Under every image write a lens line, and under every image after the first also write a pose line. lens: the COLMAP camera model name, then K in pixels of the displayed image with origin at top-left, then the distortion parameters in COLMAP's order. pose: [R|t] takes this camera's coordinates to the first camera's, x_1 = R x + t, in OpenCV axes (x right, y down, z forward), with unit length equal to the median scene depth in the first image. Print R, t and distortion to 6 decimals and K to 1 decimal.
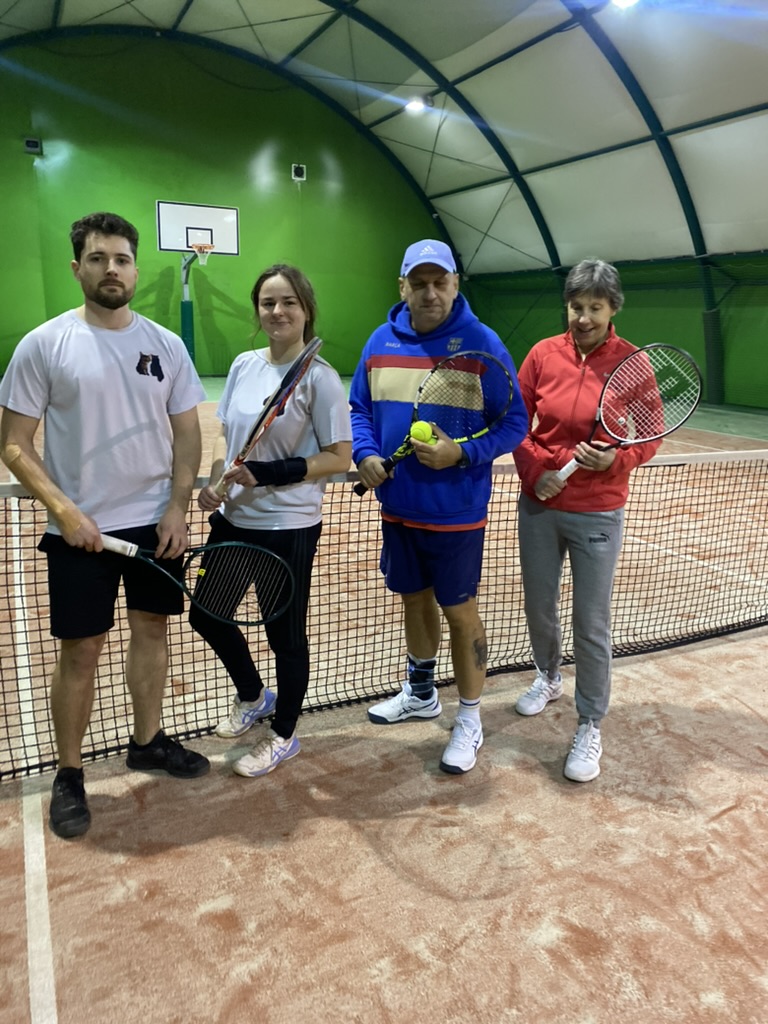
lens RADIAL K [[768.7, 0, 384.0], [0, 768.7, 512.0], [0, 0, 1]] dist [0.042619, -0.035711]
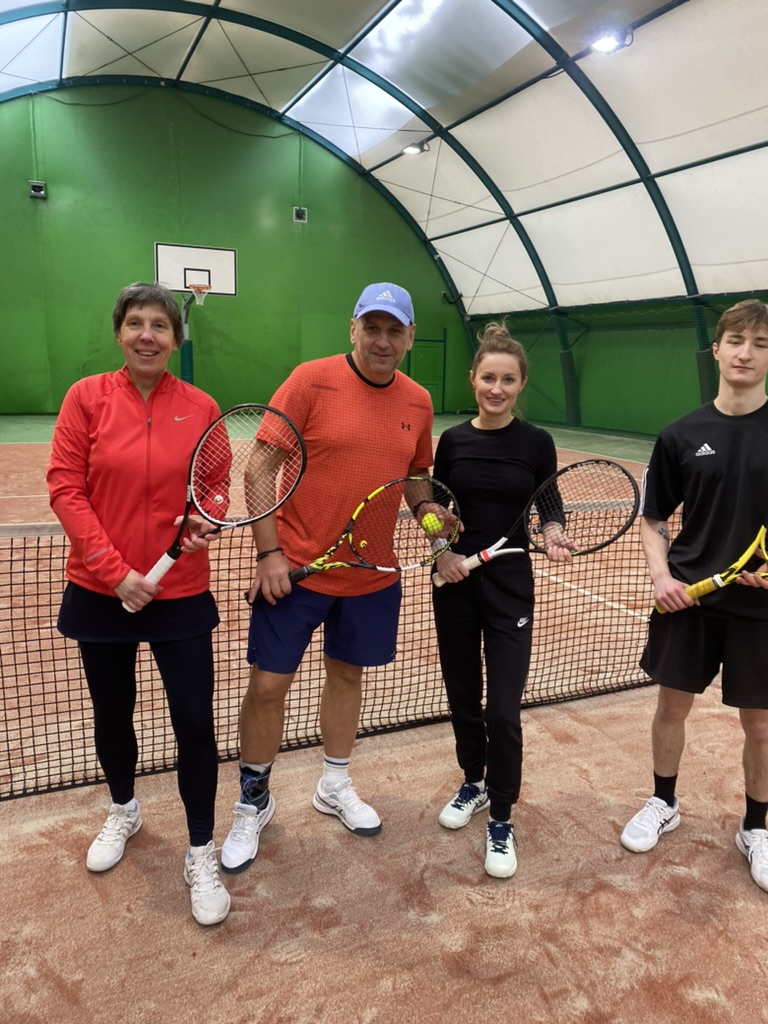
lens RADIAL K [[768.7, 0, 384.0], [0, 768.7, 512.0], [0, 0, 1]] dist [0.042619, -0.035711]
pose [[0.999607, 0.007569, -0.026984, 0.247772], [-0.008824, 0.998871, -0.046682, -0.022073], [0.026600, 0.046902, 0.998545, 0.055702]]
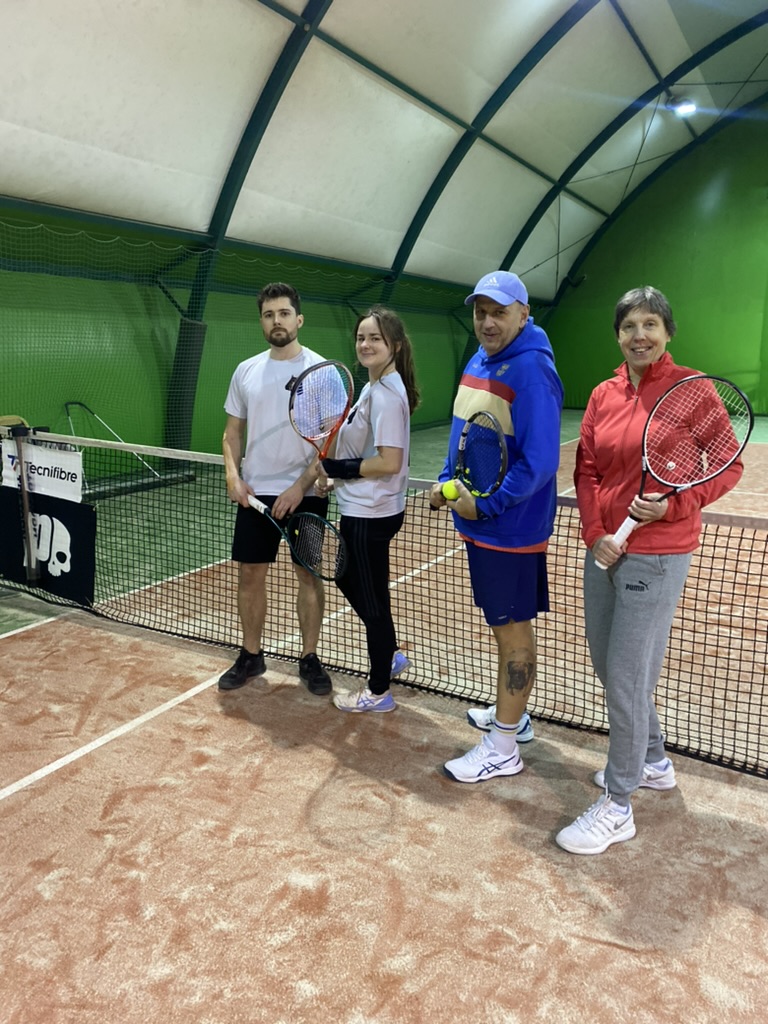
lens RADIAL K [[768.7, 0, 384.0], [0, 768.7, 512.0], [0, 0, 1]] dist [0.042619, -0.035711]
pose [[0.580997, 0.138849, -0.801975, 0.814982], [-0.188007, 0.981588, 0.033744, -0.031574], [0.791894, 0.131172, 0.596404, 0.257113]]
